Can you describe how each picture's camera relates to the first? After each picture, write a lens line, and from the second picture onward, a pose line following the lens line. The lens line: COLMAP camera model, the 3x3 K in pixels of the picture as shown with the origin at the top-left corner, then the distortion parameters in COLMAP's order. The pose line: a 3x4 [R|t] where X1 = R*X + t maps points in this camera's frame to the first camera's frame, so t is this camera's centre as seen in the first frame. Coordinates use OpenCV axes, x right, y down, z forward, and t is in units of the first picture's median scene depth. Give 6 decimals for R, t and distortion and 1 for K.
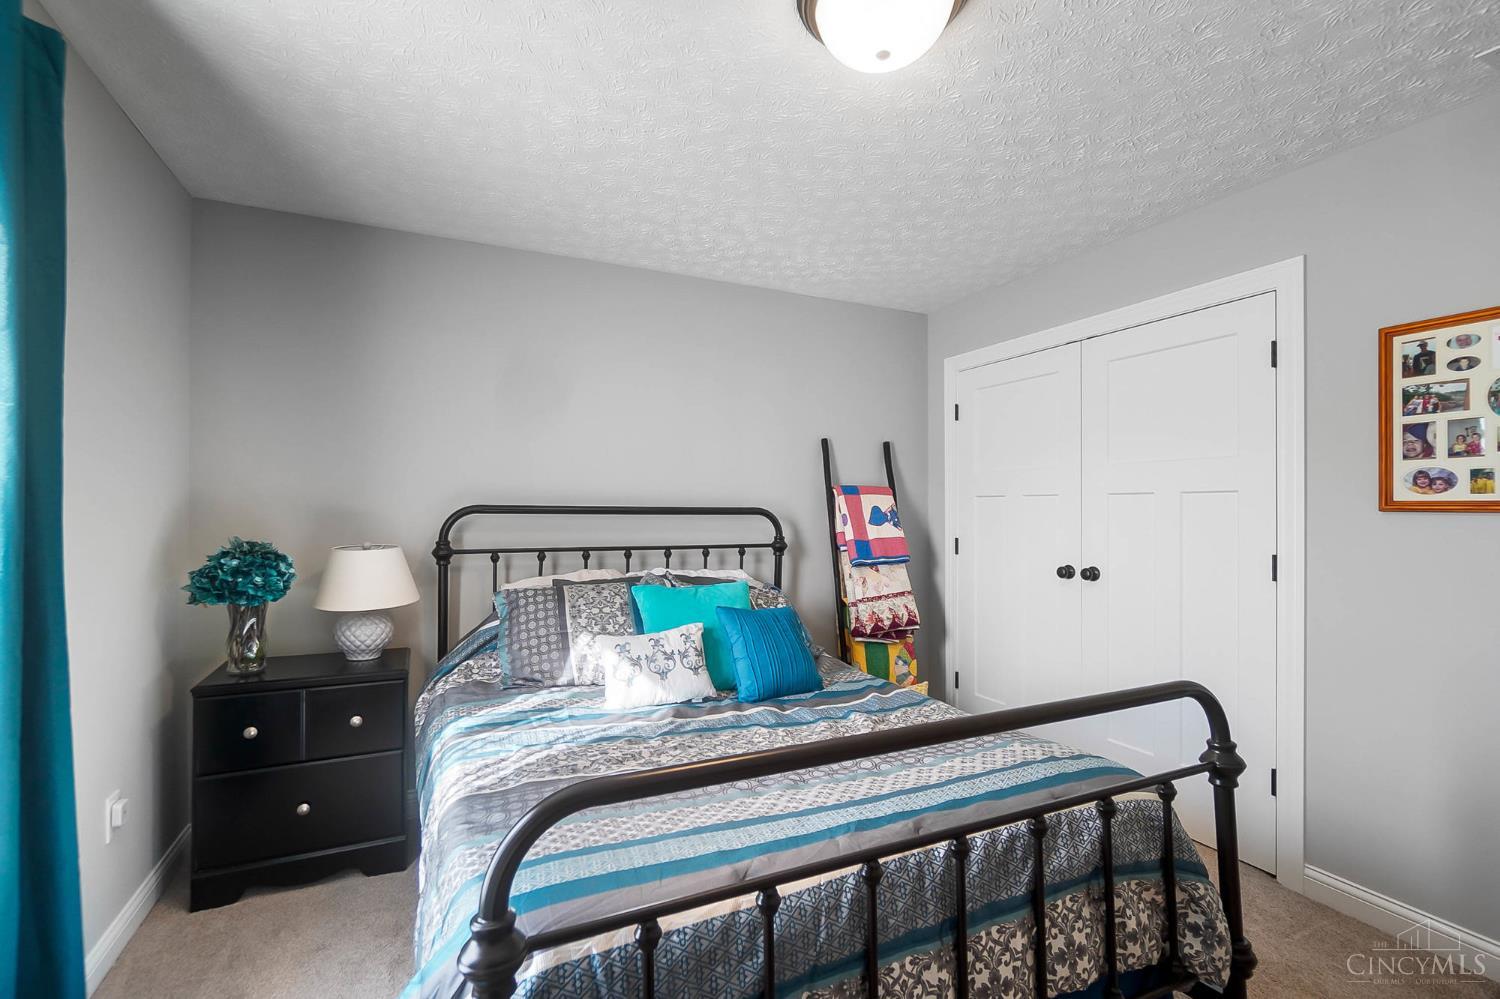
lens RADIAL K [[668.4, 0, 757.7], [0, 668.4, 503.1], [0, 0, 1]] dist [0.015117, -0.003916]
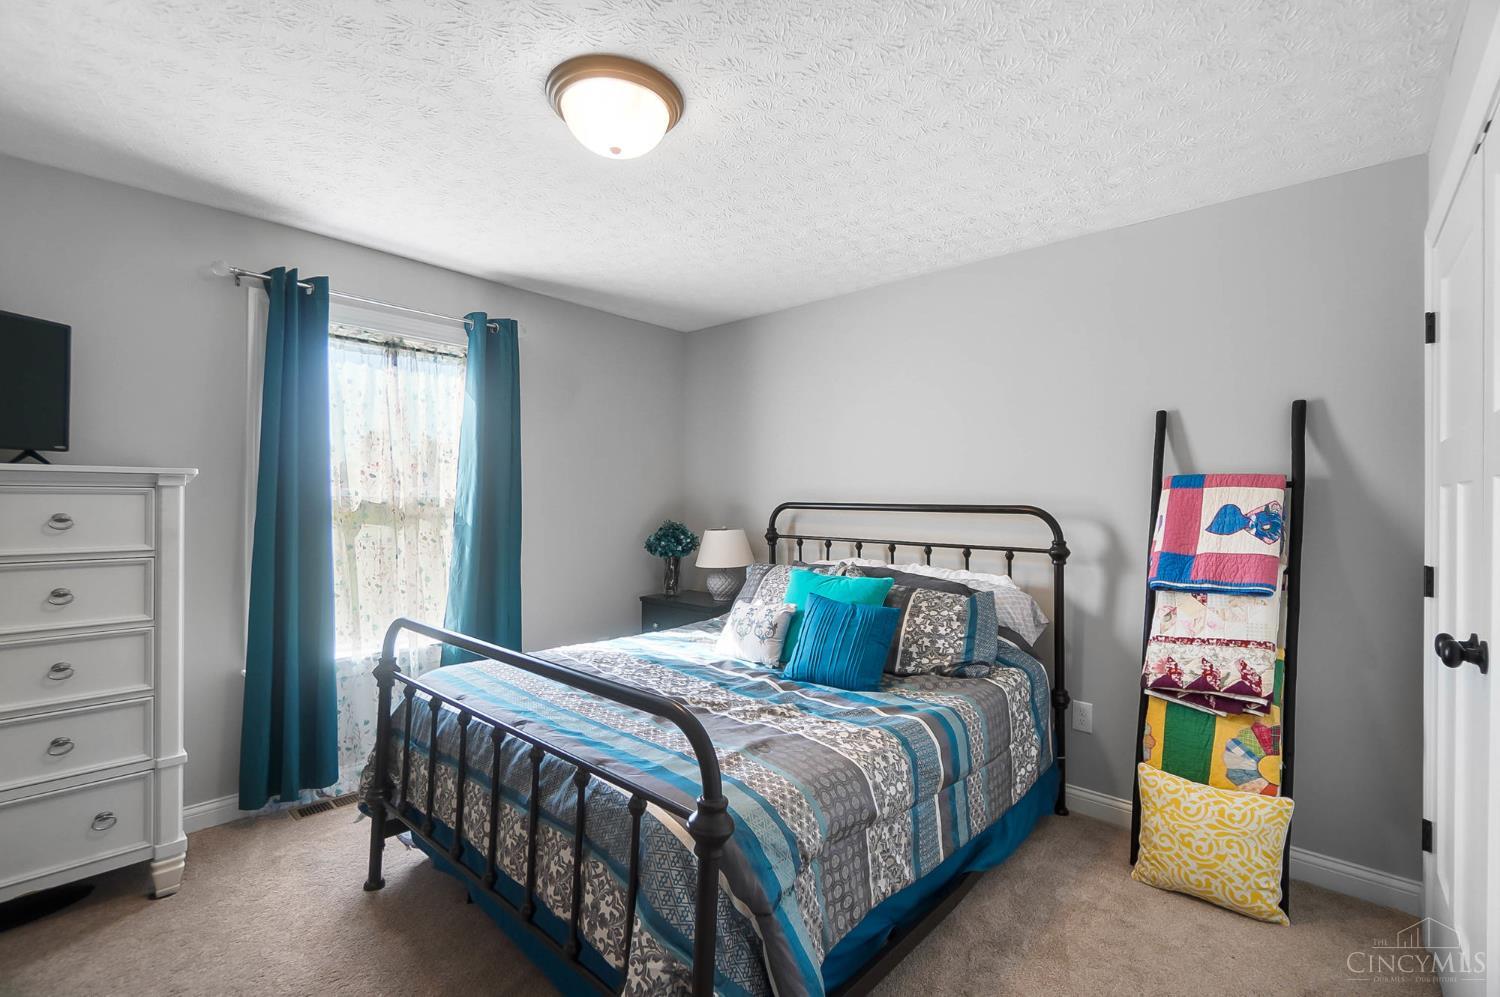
lens RADIAL K [[668.4, 0, 759.8], [0, 668.4, 501.3], [0, 0, 1]] dist [0.015117, -0.003916]
pose [[0.380577, -0.003188, -0.924744, 0.637684], [-0.001833, 0.999989, -0.004201, 0.004882], [0.924748, 0.003294, 0.380567, 0.338851]]
